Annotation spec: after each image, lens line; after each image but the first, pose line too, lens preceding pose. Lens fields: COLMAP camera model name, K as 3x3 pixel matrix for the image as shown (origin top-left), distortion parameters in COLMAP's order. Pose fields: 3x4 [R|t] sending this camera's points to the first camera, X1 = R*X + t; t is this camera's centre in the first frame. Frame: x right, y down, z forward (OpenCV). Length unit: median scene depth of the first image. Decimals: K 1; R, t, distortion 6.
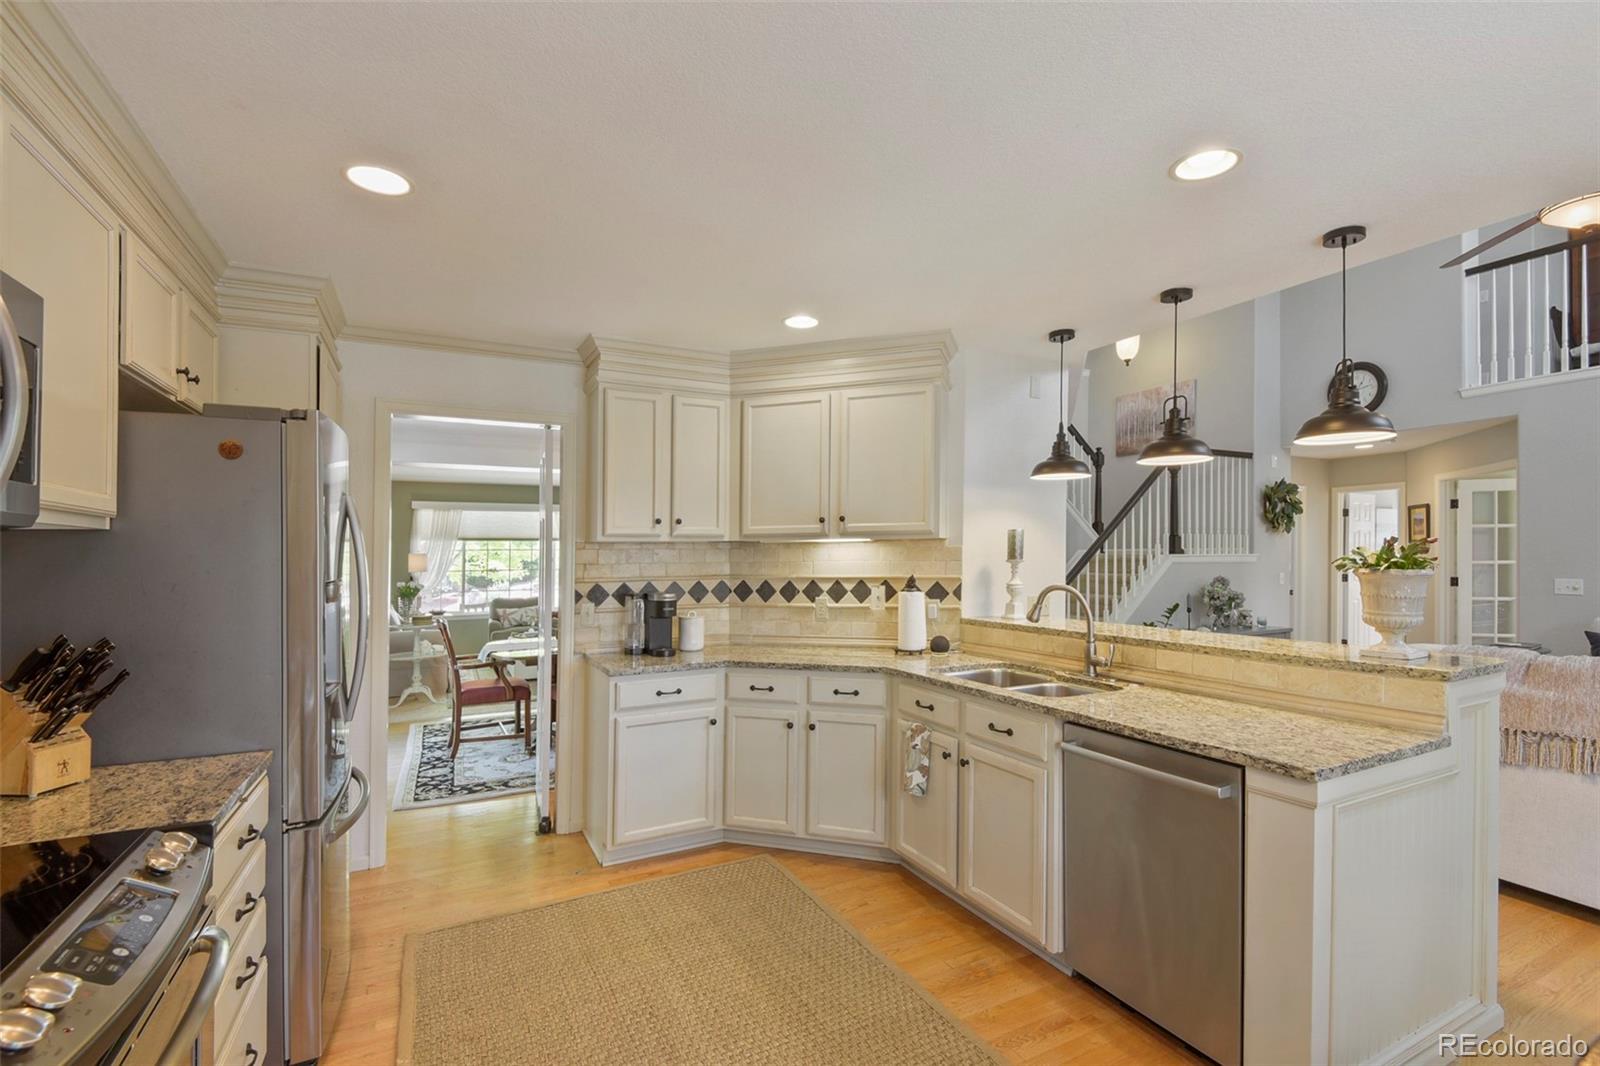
lens RADIAL K [[728.3, 0, 803.3], [0, 728.3, 545.1], [0, 0, 1]] dist [0.039245, -0.027802]
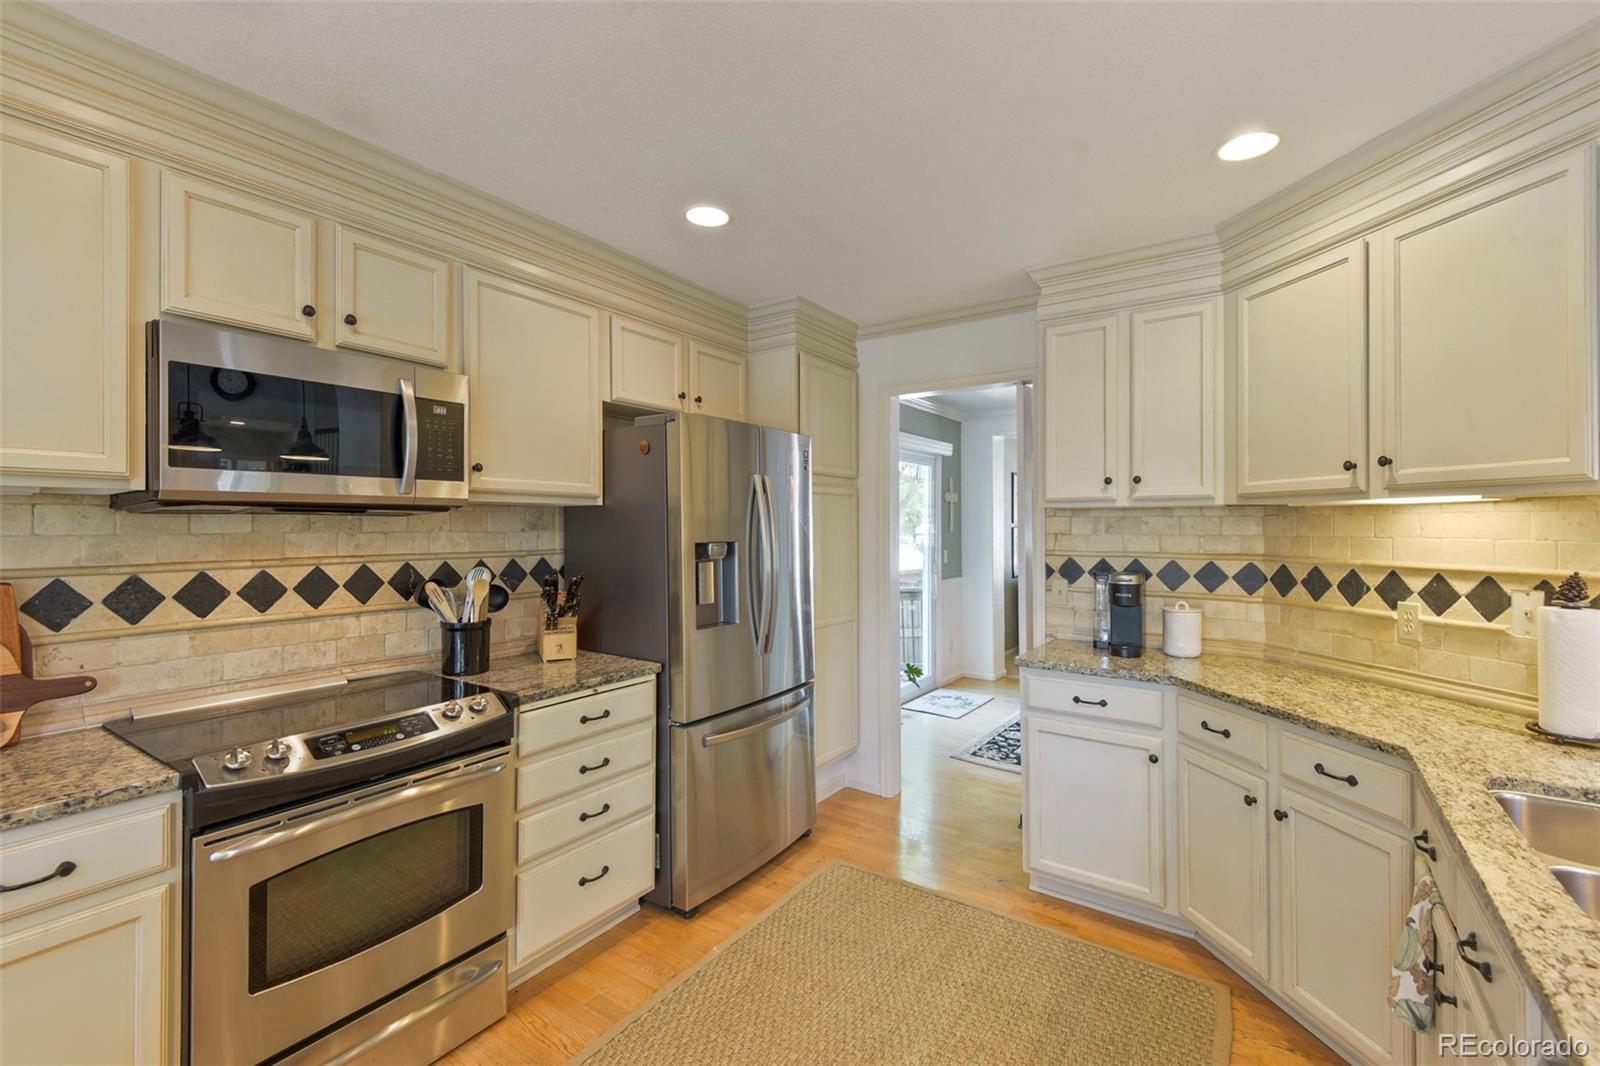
lens RADIAL K [[726.8, 0, 805.7], [0, 726.8, 510.8], [0, 0, 1]] dist [0.039498, -0.027120]
pose [[0.448418, -0.007896, -0.893789, 0.339163], [0.005581, 0.999966, -0.006034, 0.002054], [0.893807, -0.002282, 0.448446, 0.346516]]
